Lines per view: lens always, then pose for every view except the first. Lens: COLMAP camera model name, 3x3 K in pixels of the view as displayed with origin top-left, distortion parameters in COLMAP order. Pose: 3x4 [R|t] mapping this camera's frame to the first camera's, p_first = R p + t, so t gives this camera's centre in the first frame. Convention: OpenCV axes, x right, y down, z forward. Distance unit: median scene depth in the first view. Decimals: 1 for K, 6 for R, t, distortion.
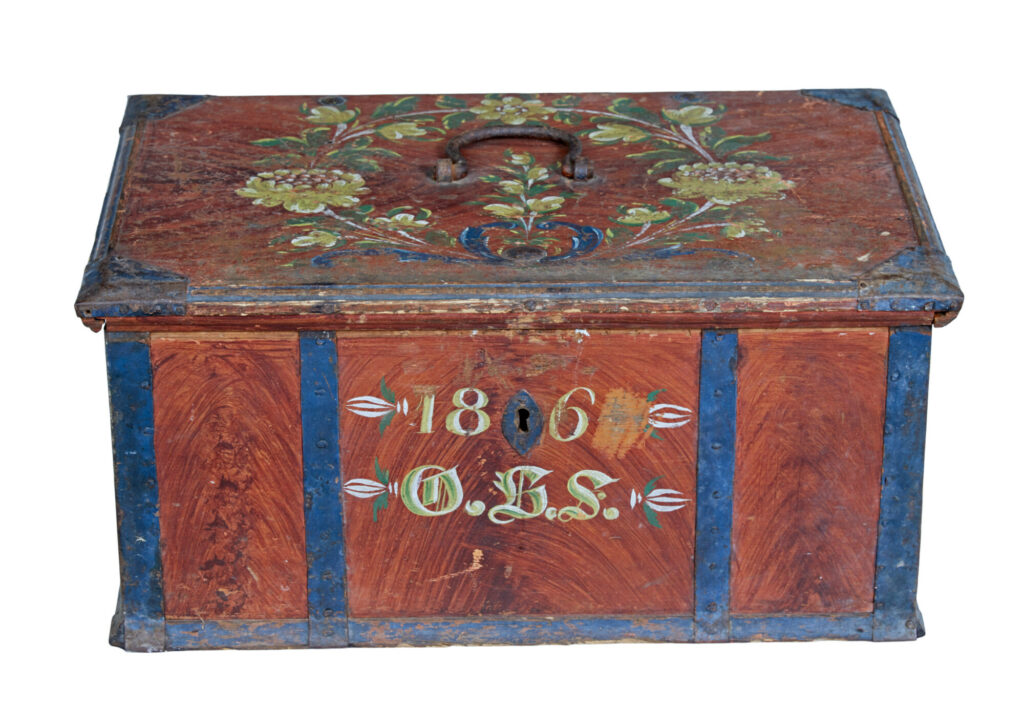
lens RADIAL K [[3381.9, 0, 514.1], [0, 3381.9, 364.0], [0, 0, 1]] dist [0.004303, 0.000000]
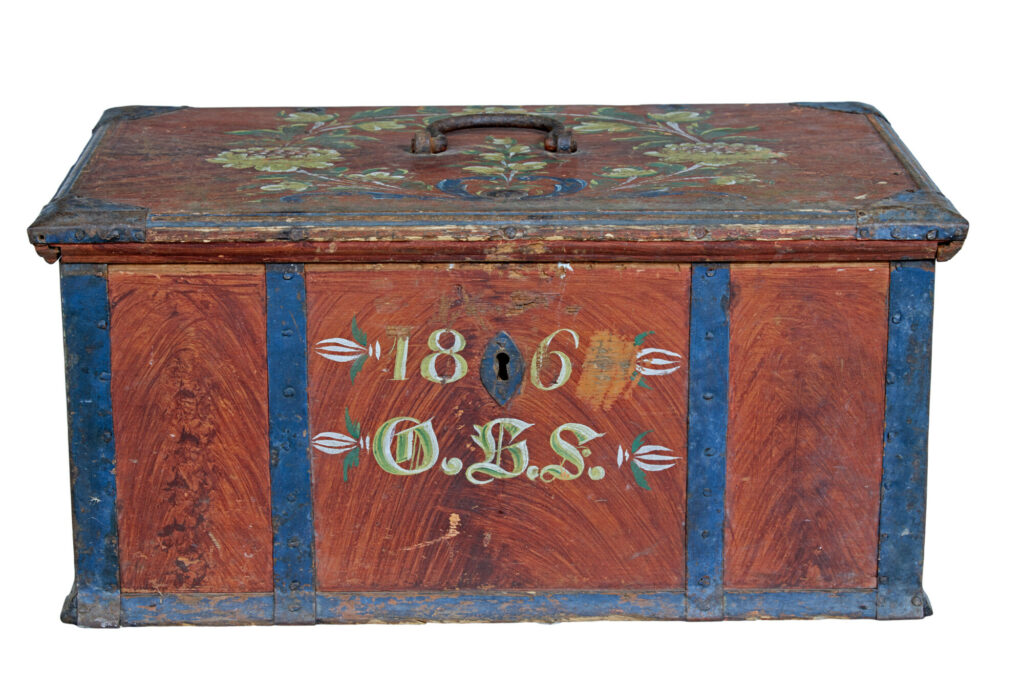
lens RADIAL K [[2931.0, 0, 509.4], [0, 2931.0, 341.1], [0, 0, 1]] dist [-0.011601, 0.000000]
pose [[0.999998, 0.000657, -0.001811, 0.005916], [-0.000949, 0.986064, -0.166364, 0.143725], [0.001677, 0.166366, 0.986063, 0.191134]]
